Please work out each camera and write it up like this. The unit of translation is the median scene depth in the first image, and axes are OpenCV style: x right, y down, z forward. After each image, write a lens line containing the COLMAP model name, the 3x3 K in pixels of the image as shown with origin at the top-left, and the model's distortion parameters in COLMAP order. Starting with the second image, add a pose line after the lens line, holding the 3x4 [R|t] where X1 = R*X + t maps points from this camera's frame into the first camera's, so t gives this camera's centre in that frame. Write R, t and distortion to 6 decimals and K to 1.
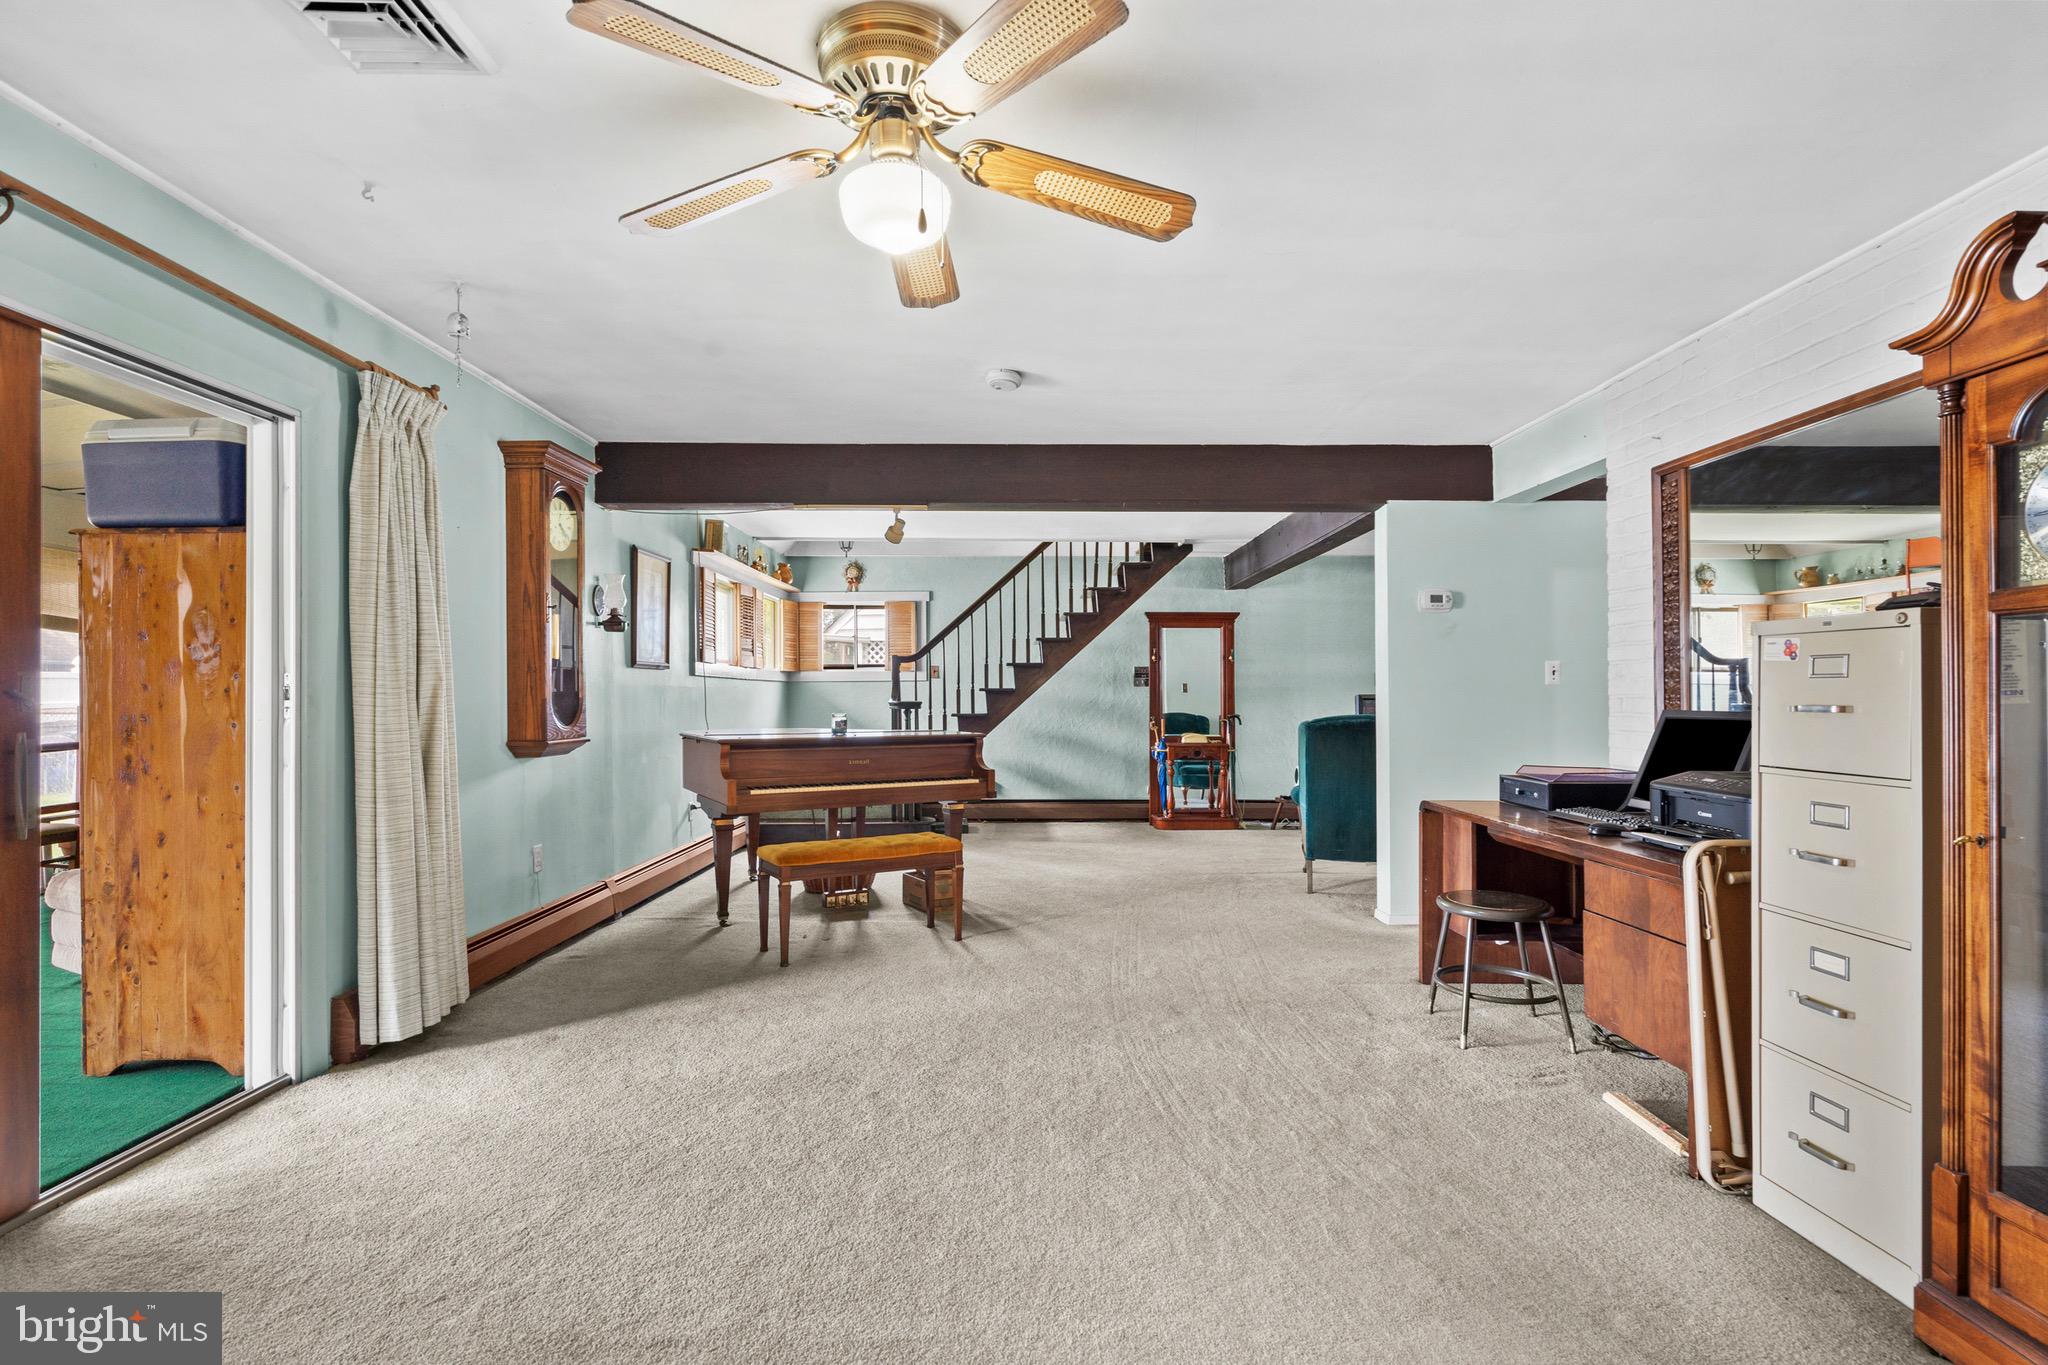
lens RADIAL K [[944.2, 0, 1036.5], [0, 944.2, 691.0], [0, 0, 1]] dist [-0.005164, 0.003146]
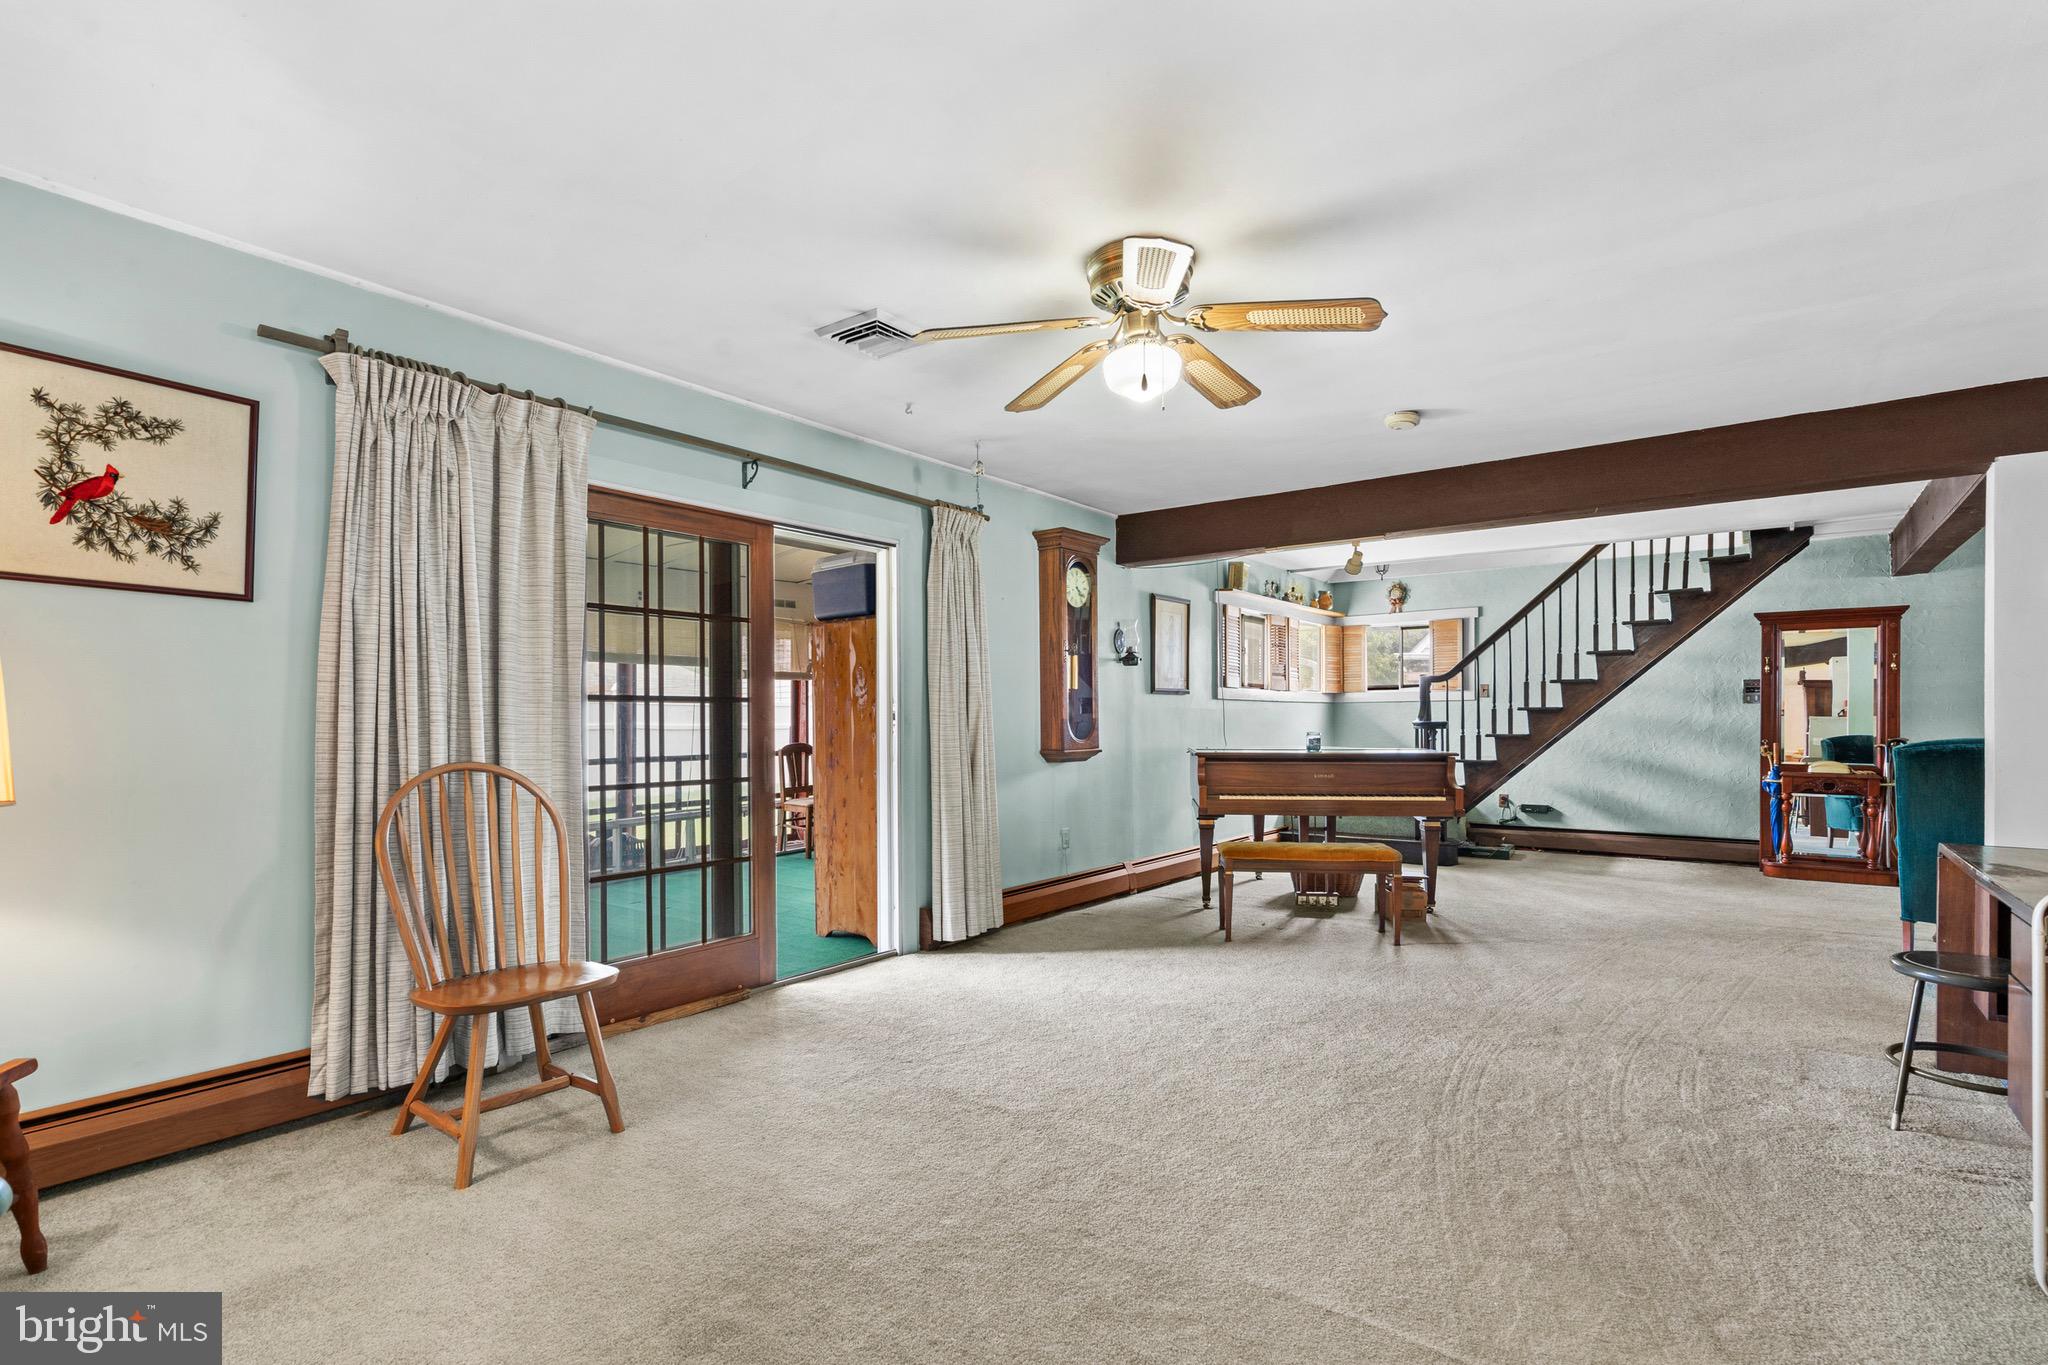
lens RADIAL K [[944.2, 0, 1023.7], [0, 944.2, 729.4], [0, 0, 1]] dist [-0.005164, 0.003146]
pose [[0.793760, 0.004934, -0.608211, 0.339394], [0.006553, 0.999840, 0.016662, 0.000222], [0.608195, -0.017211, 0.793601, -0.141405]]
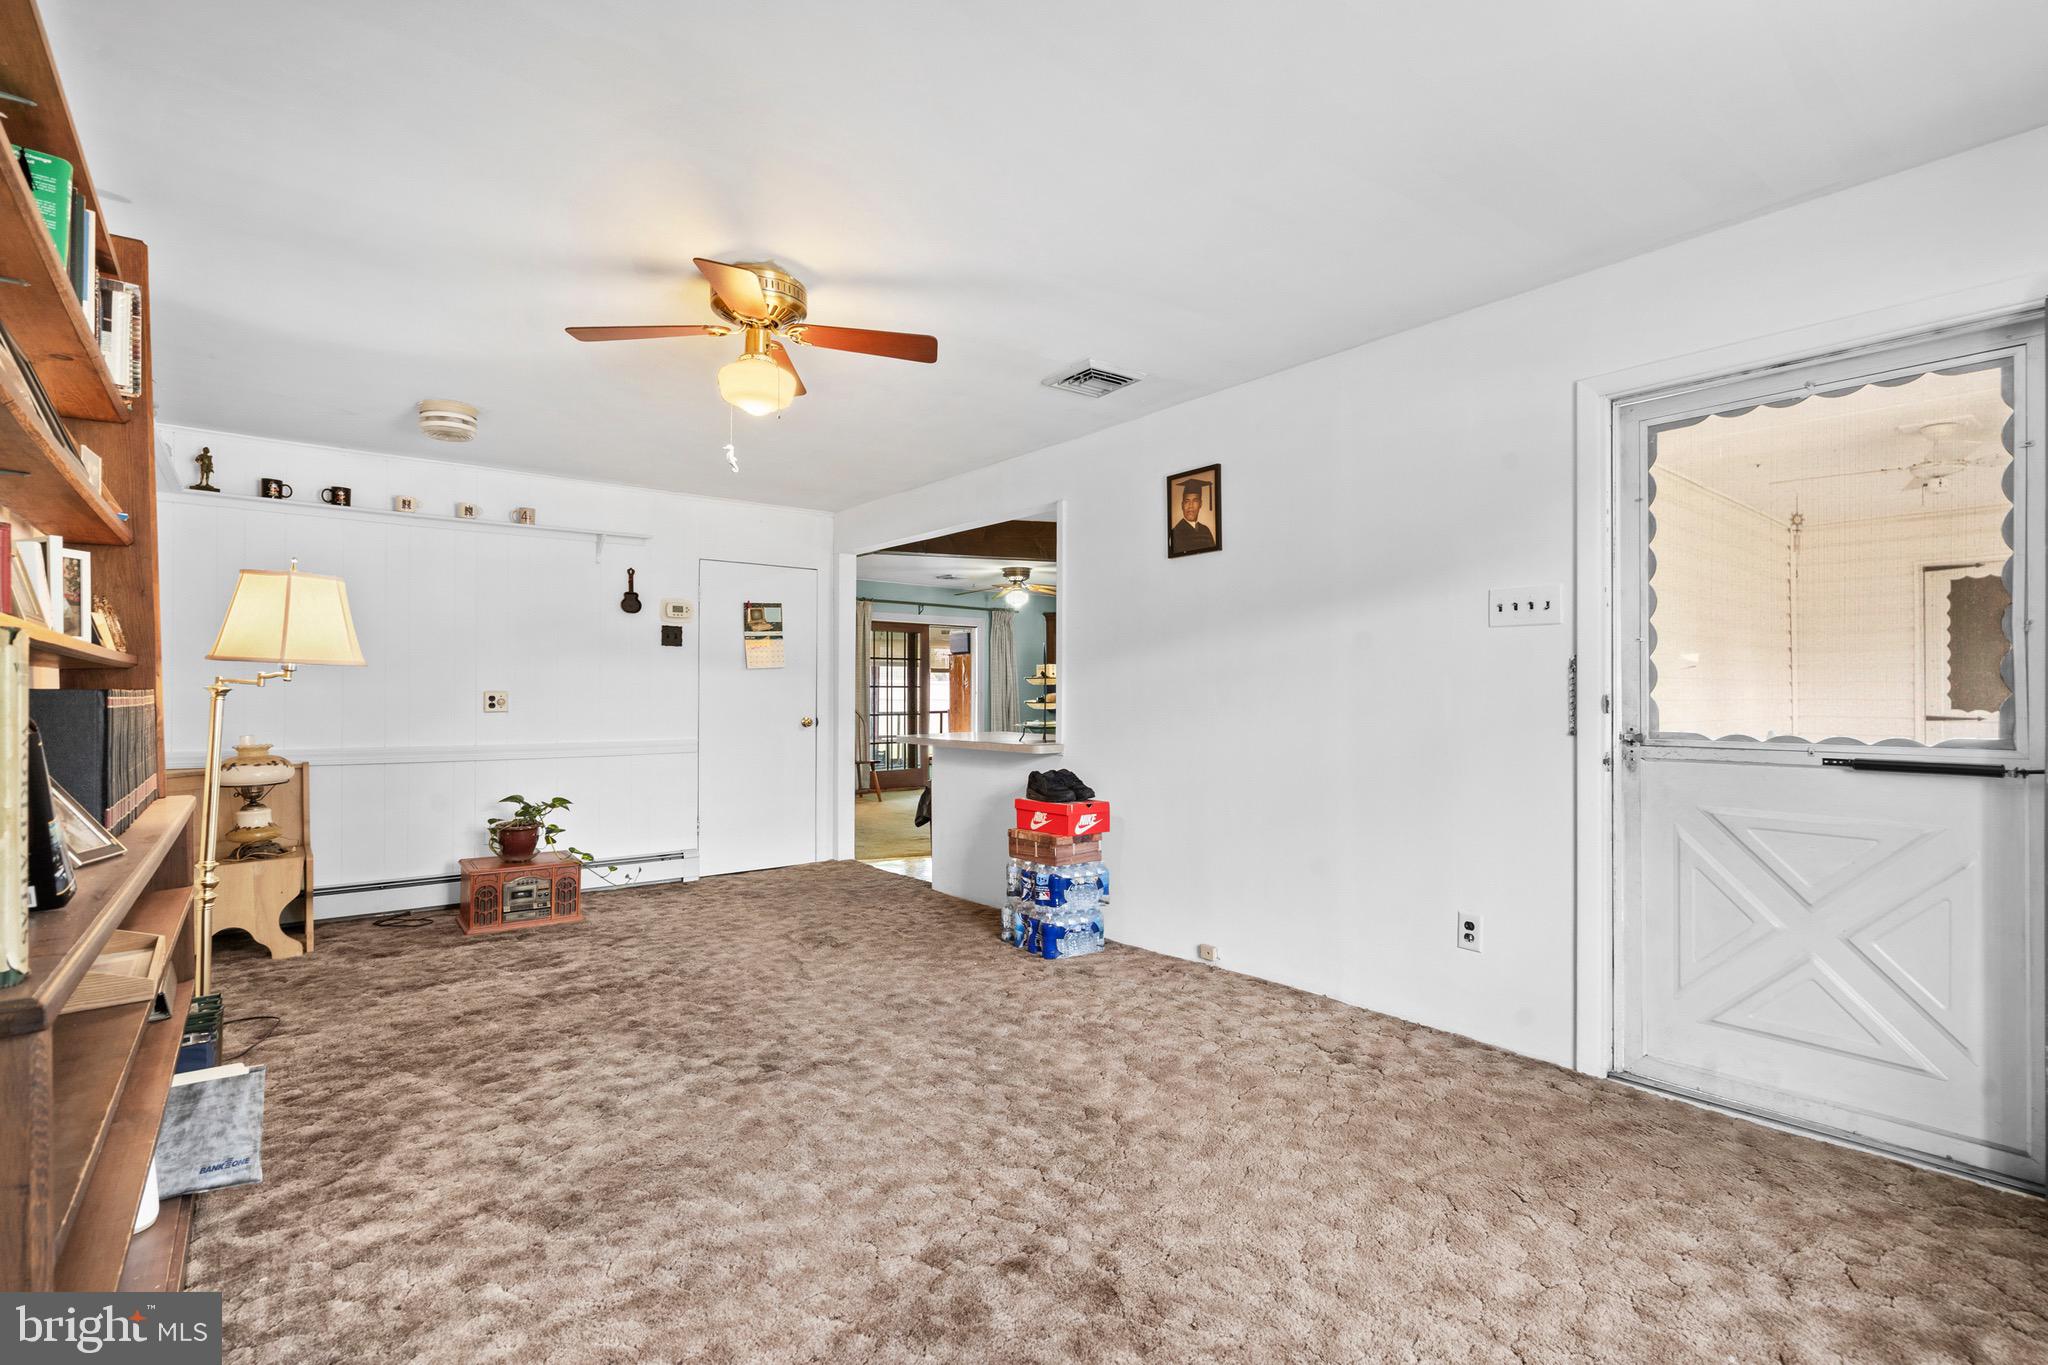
lens RADIAL K [[944.2, 0, 1034.8], [0, 944.2, 689.3], [0, 0, 1]] dist [-0.005164, 0.003146]
pose [[0.647622, -0.004590, -0.761948, 2.397486], [0.004180, 0.999988, -0.002471, 0.000339], [0.761951, -0.001584, 0.647633, -1.421897]]
